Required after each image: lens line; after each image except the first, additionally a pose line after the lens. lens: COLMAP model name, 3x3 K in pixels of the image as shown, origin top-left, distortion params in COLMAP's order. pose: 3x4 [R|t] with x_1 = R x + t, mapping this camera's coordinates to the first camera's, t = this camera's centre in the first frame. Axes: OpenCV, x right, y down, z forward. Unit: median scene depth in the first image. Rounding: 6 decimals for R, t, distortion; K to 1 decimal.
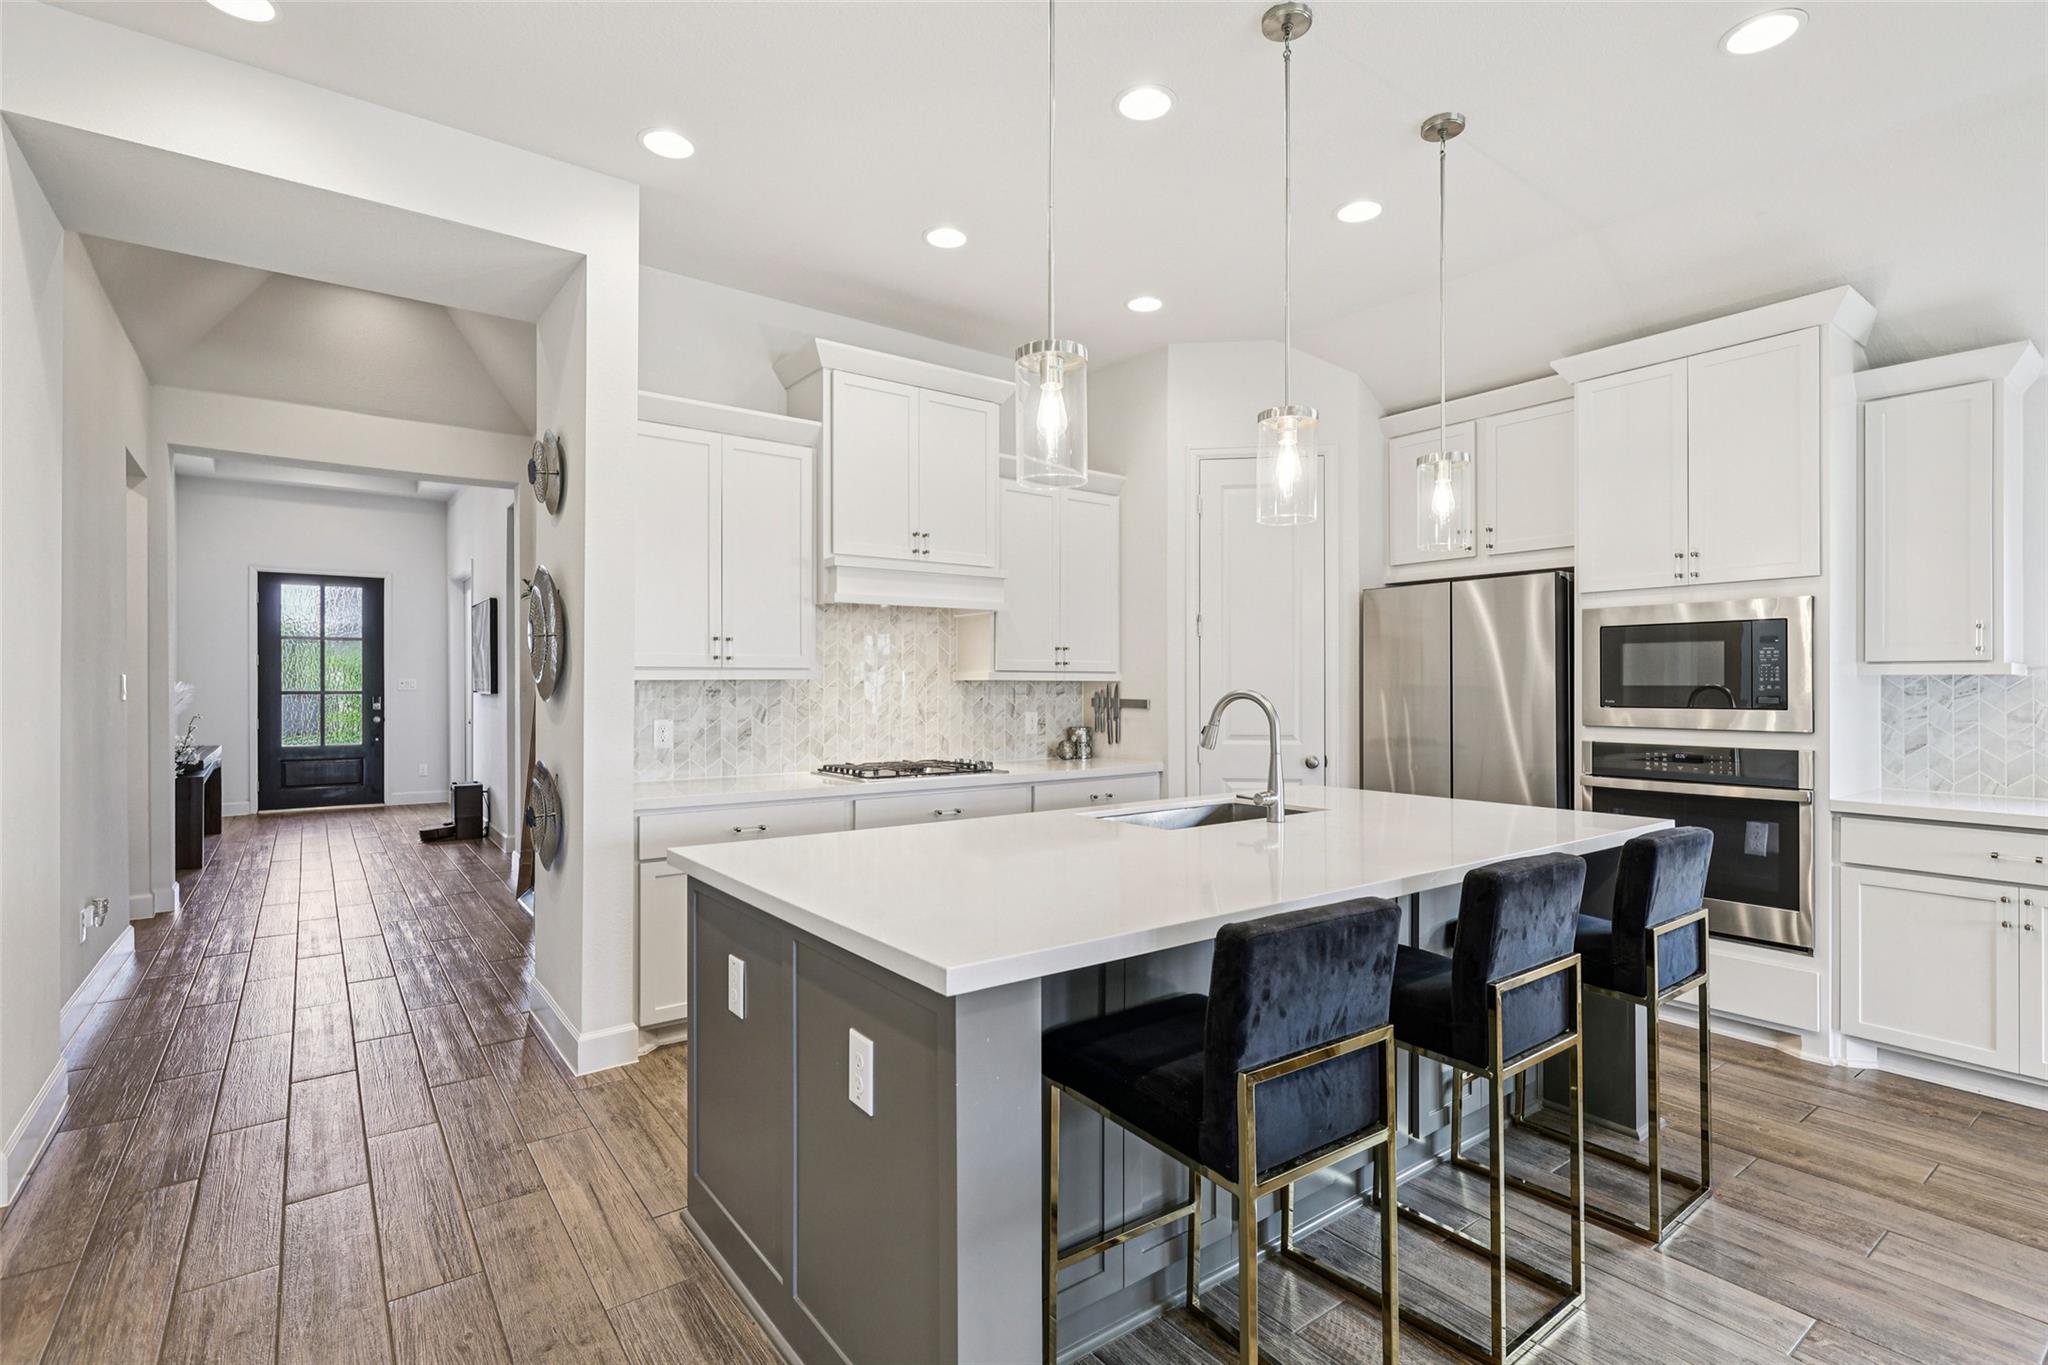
lens RADIAL K [[965.1, 0, 1028.9], [0, 965.1, 682.3], [0, 0, 1]] dist [0.000325, 0.000004]
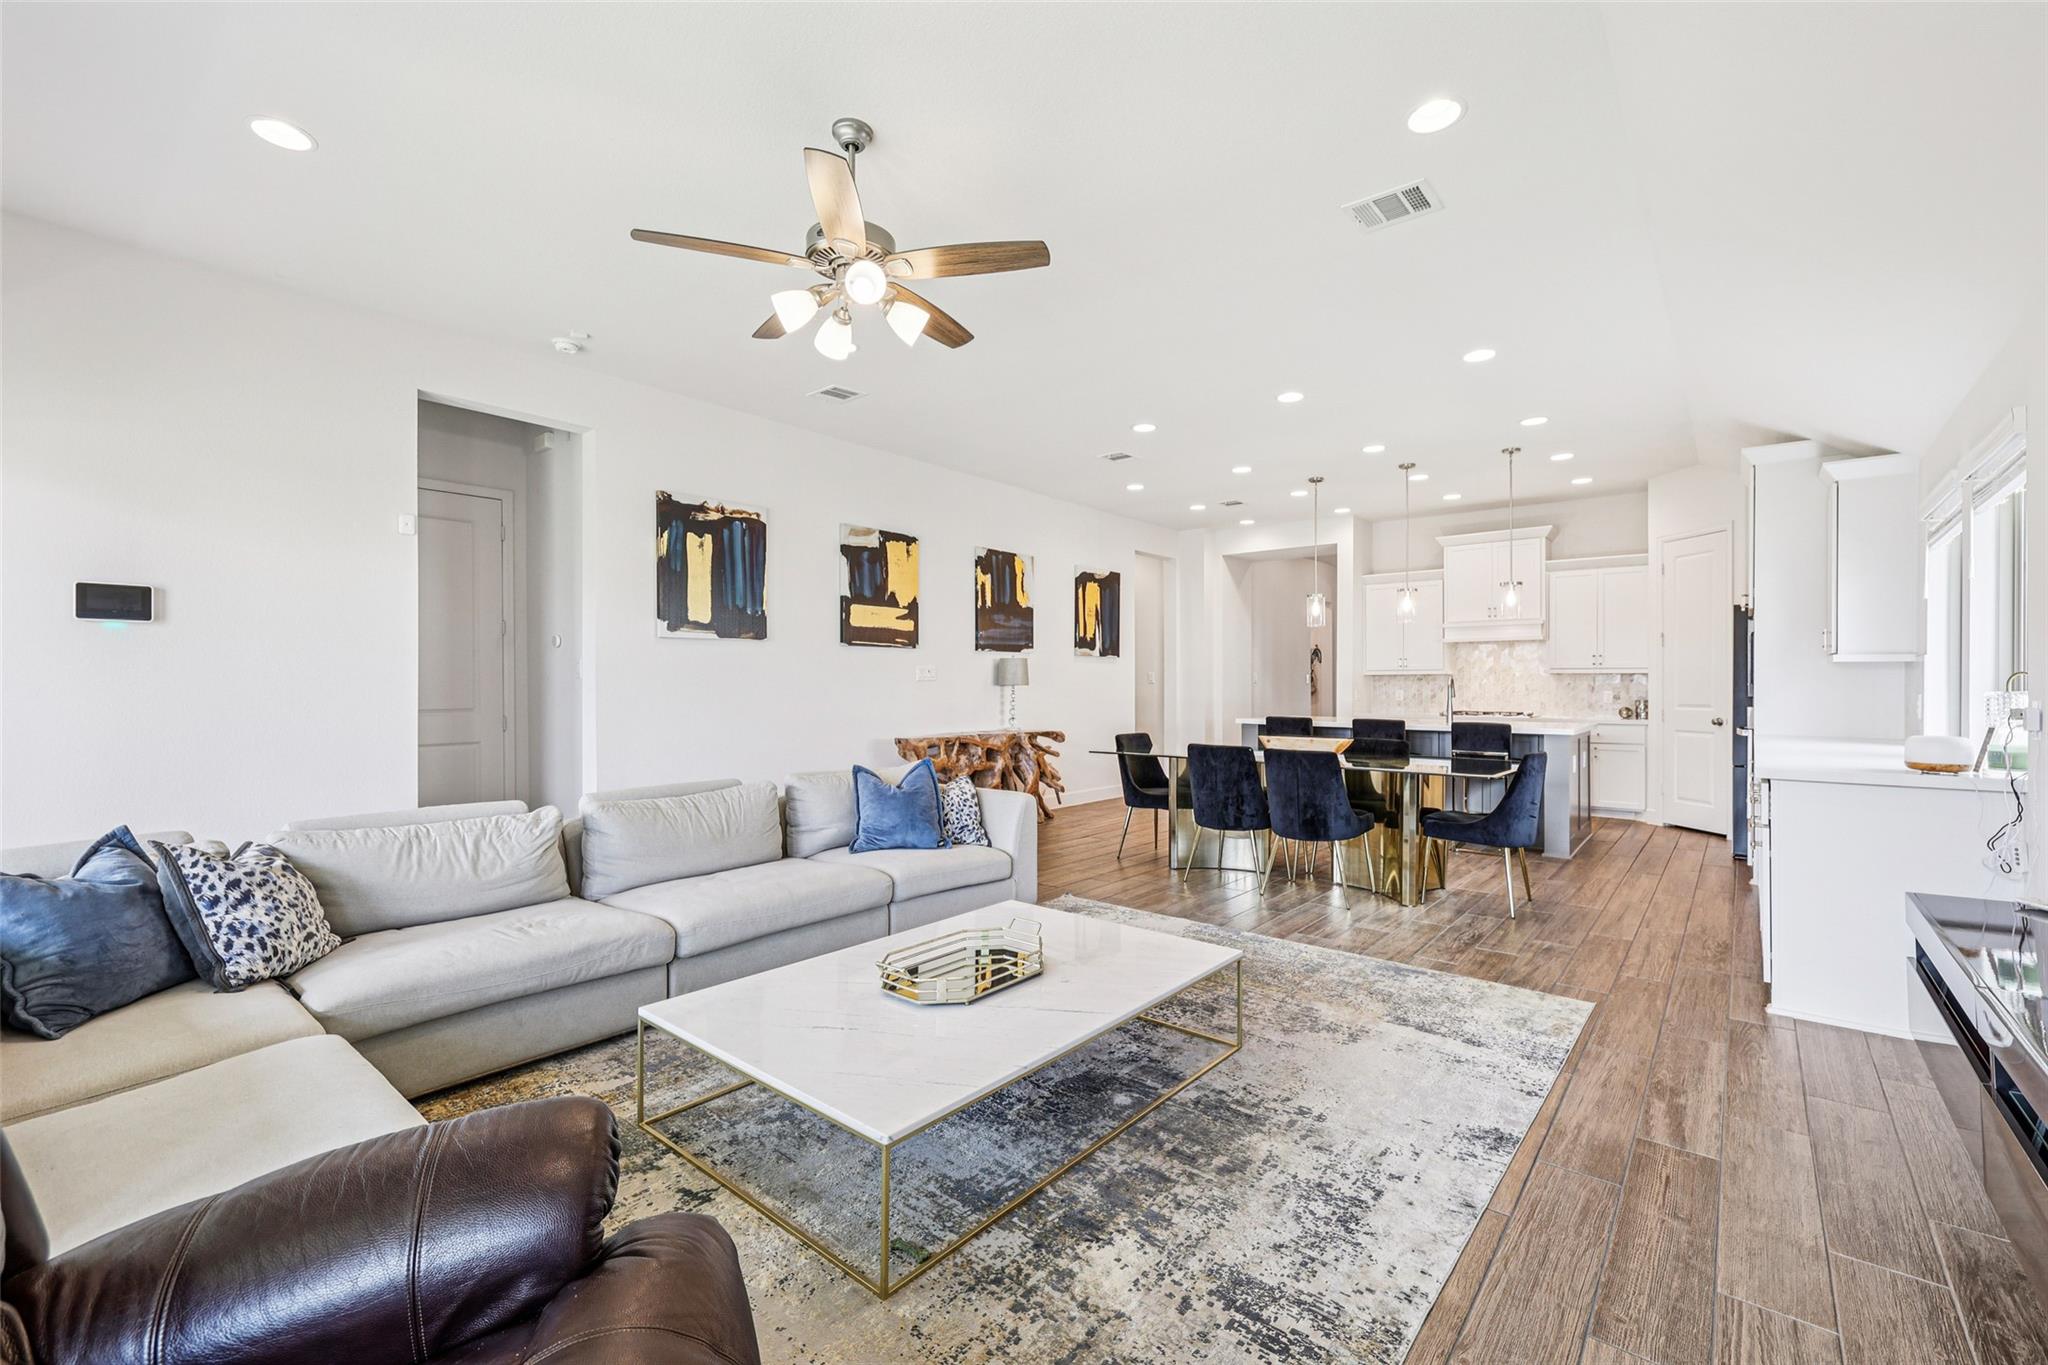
lens RADIAL K [[862.4, 0, 1029.0], [0, 862.4, 677.3], [0, 0, 1]] dist [-0.000064, -0.000109]
pose [[0.233117, -0.007459, -0.972420, 1.558890], [0.001306, 0.999972, -0.007357, 0.019155], [0.972448, 0.000445, 0.233120, -0.501502]]
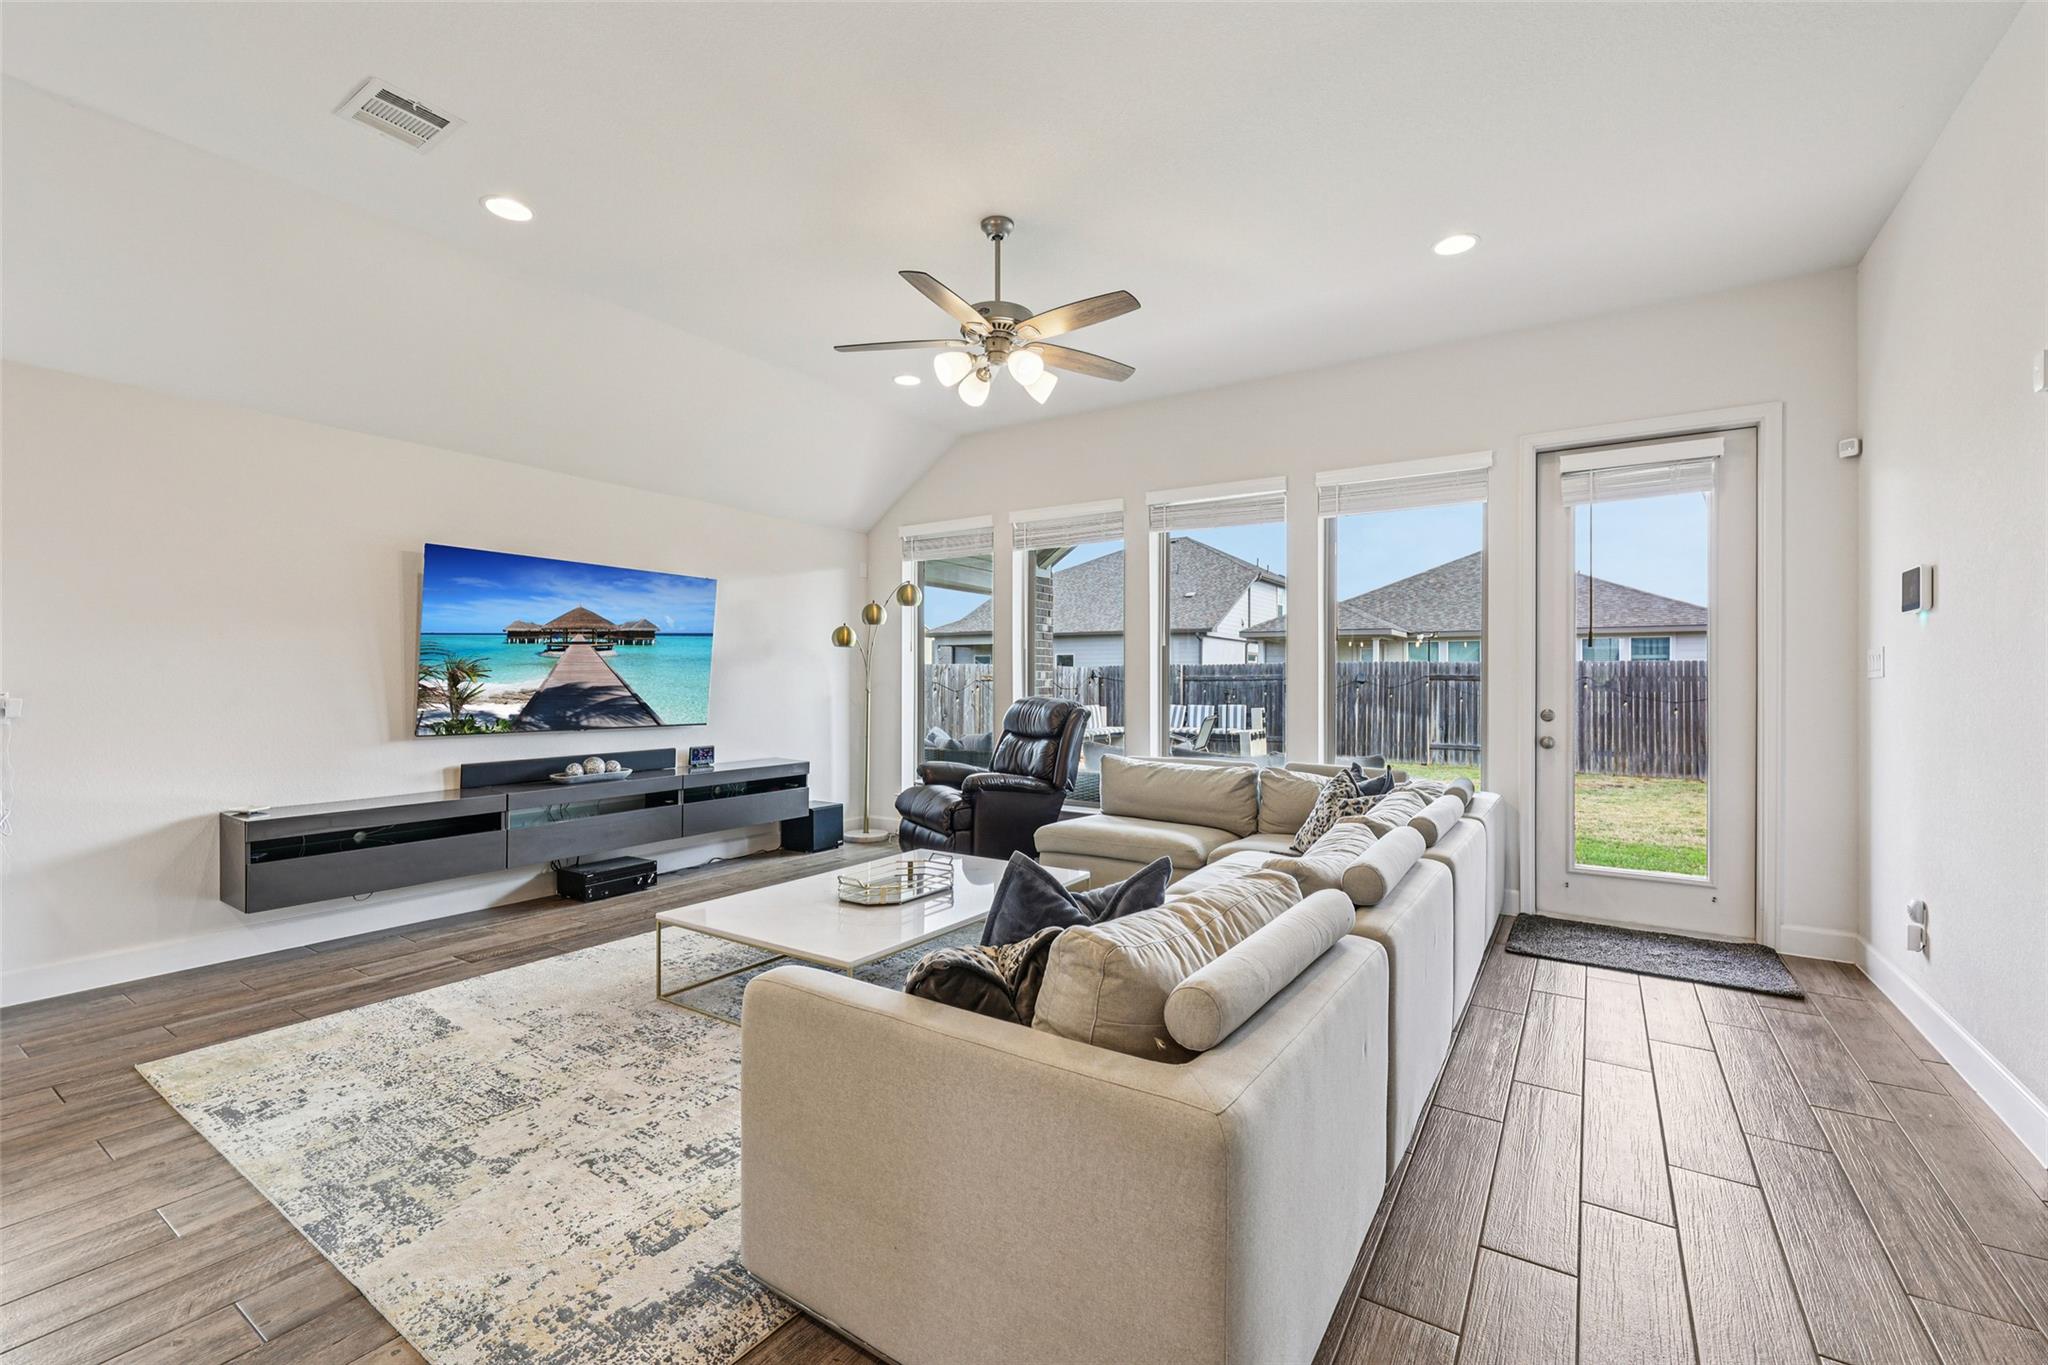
lens RADIAL K [[864.4, 0, 1029.3], [0, 864.4, 684.7], [0, 0, 1]] dist [-0.000501, -0.000065]
pose [[-0.340679, -0.004638, 0.940168, 0.159783], [-0.003606, 0.999987, 0.003627, 0.021520], [-0.940173, -0.002154, -0.340691, -0.240384]]
